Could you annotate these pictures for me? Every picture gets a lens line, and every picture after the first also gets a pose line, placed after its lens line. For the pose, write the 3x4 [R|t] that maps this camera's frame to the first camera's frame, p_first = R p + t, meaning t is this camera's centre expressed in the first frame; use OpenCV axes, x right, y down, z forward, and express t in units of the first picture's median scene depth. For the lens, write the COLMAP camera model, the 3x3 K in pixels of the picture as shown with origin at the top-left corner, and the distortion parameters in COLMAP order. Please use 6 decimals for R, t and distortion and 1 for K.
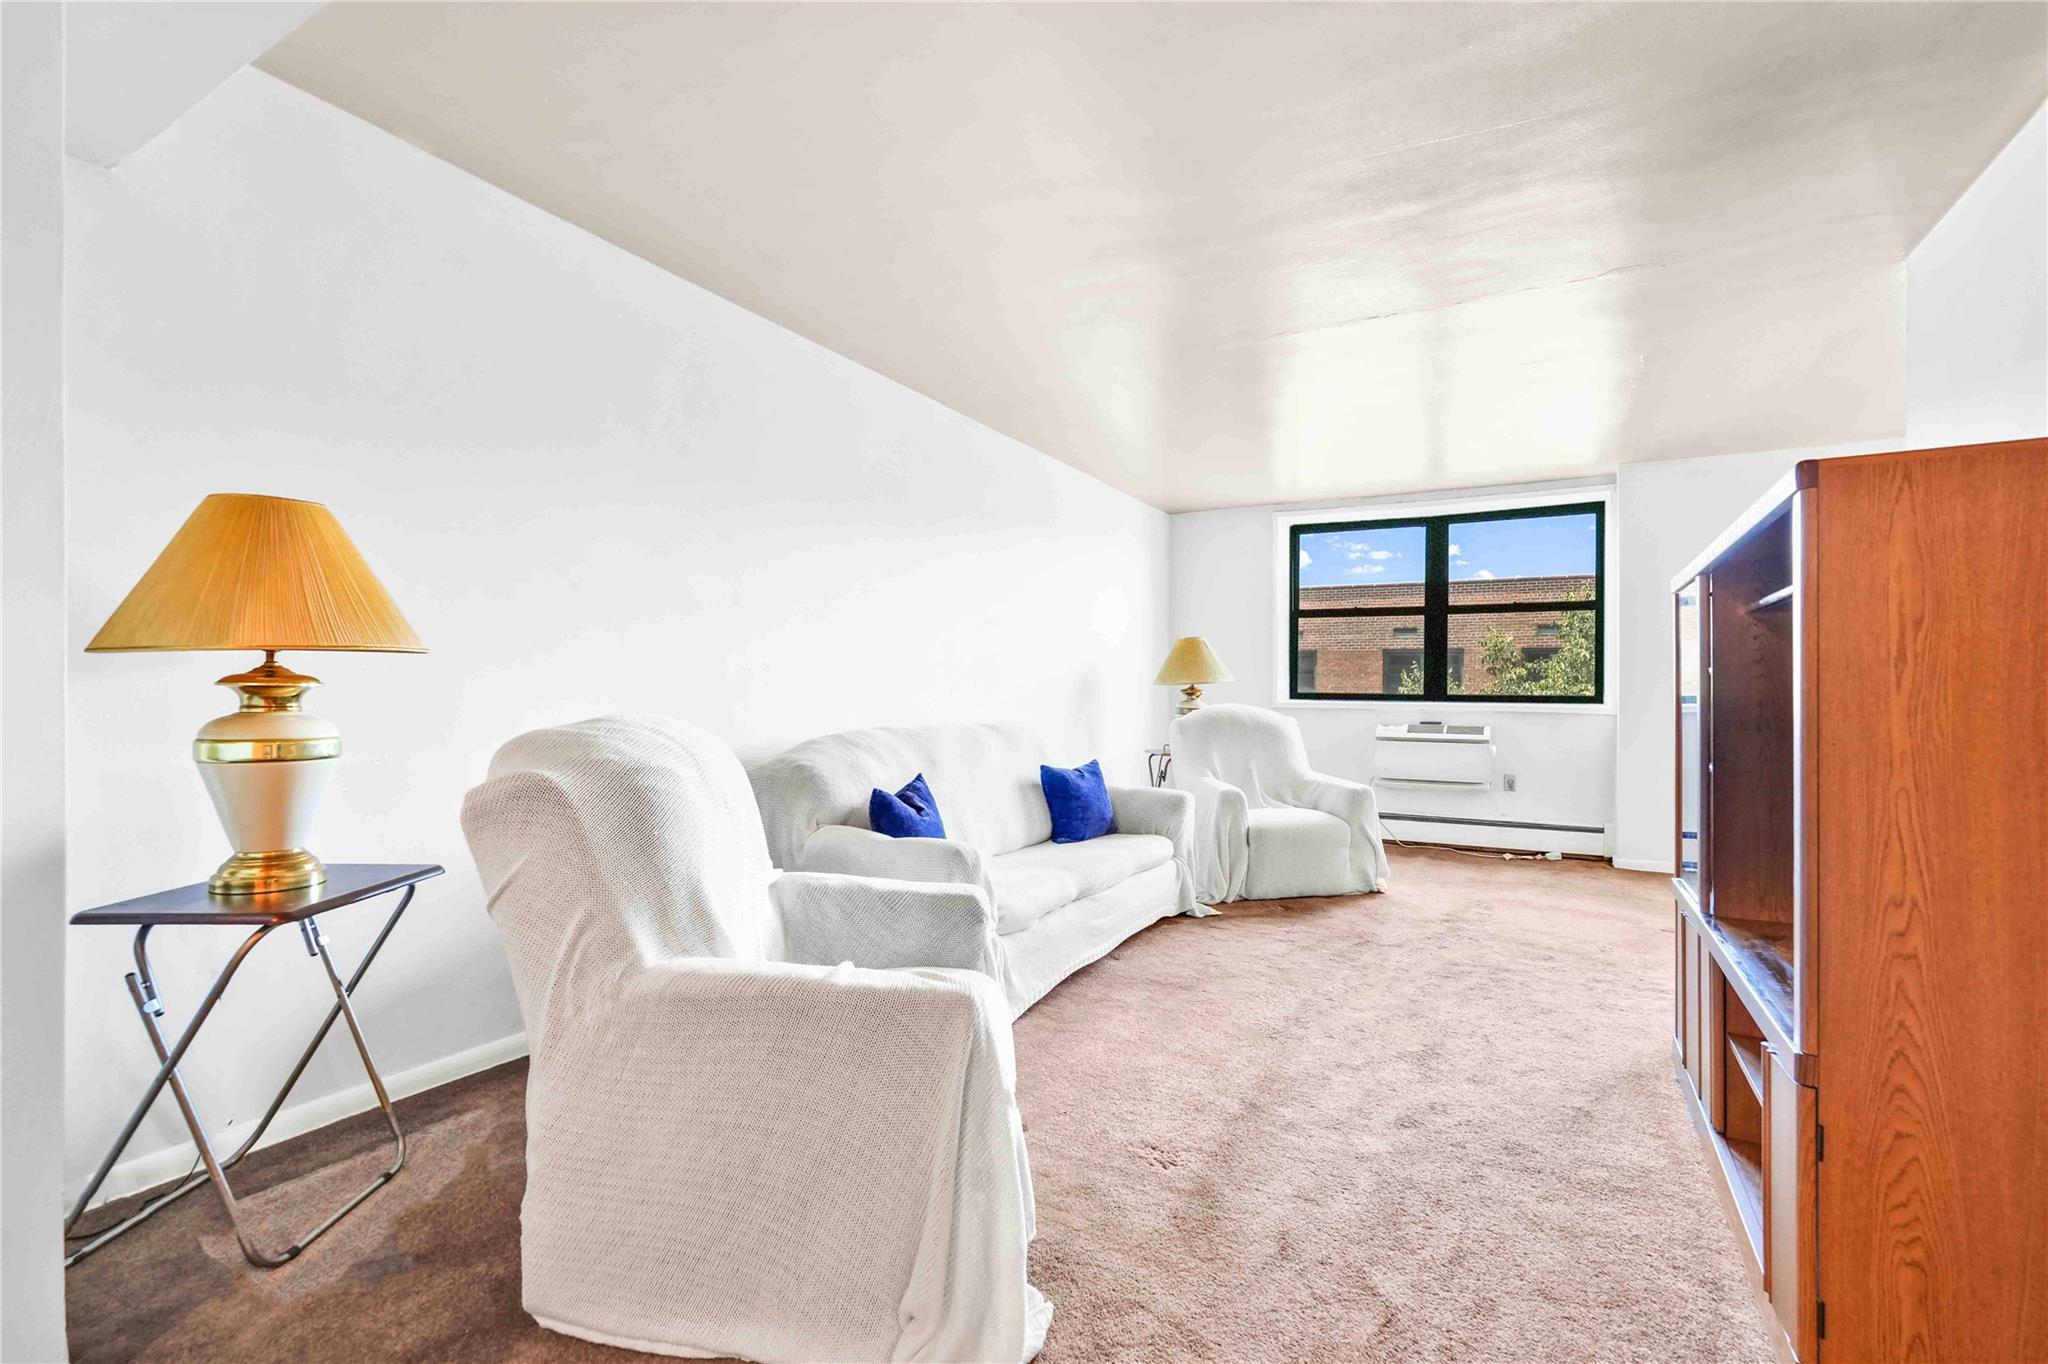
lens RADIAL K [[917.8, 0, 1016.4], [0, 917.8, 688.0], [0, 0, 1]] dist [-0.012197, 0.007831]
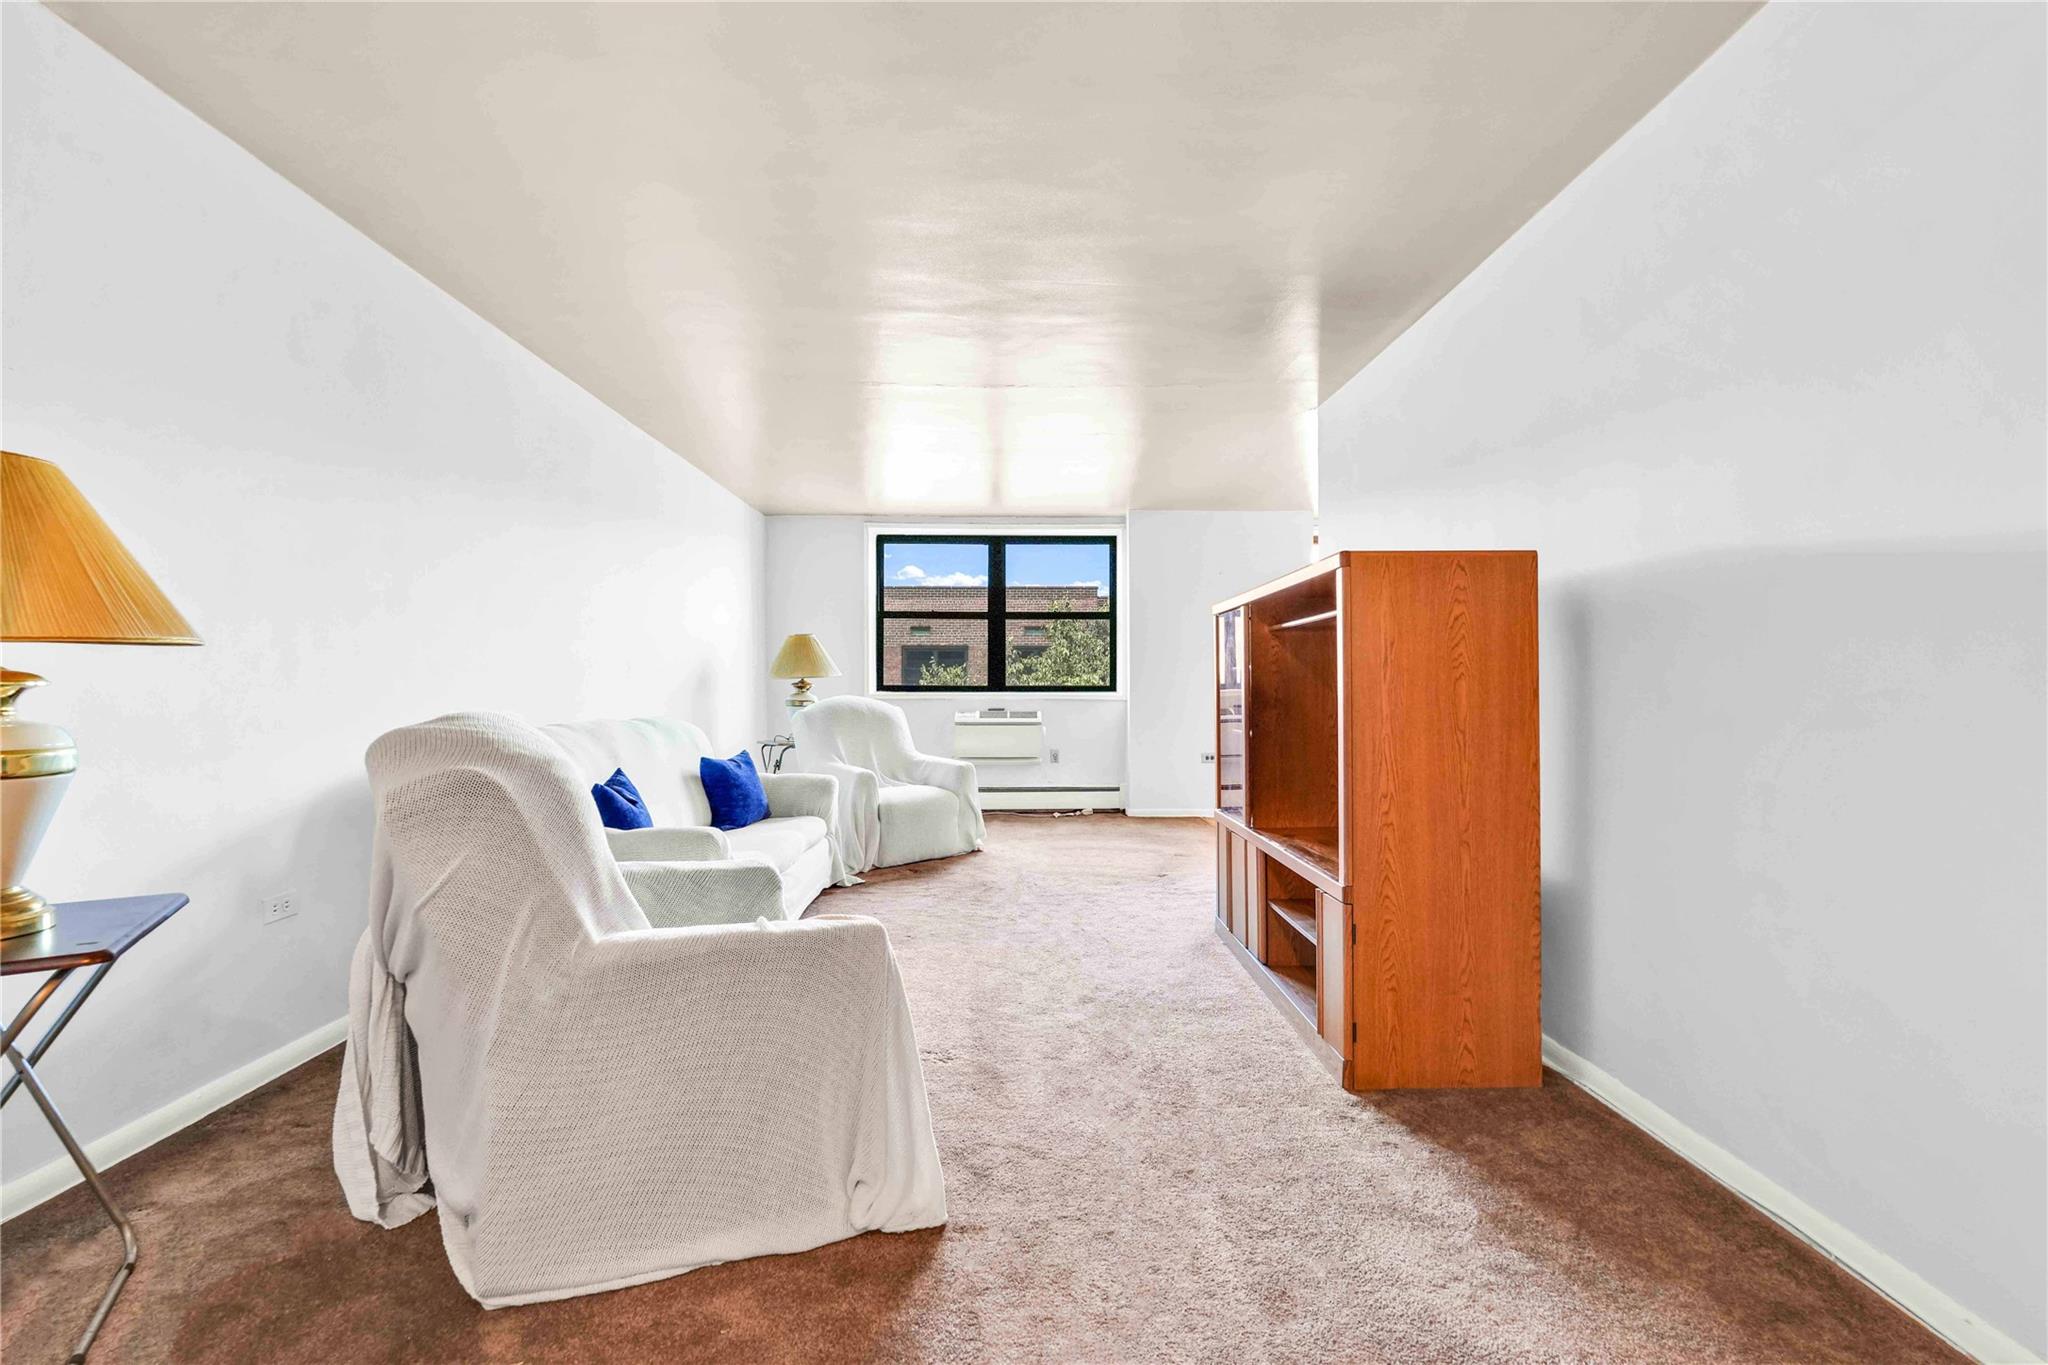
lens RADIAL K [[910.2, 0, 1019.4], [0, 910.2, 681.5], [0, 0, 1]] dist [-0.010839, 0.008257]
pose [[0.861818, -0.005873, 0.507184, -0.267810], [0.005745, 0.999982, 0.001818, -0.001409], [-0.507186, 0.001347, 0.861836, -0.091379]]
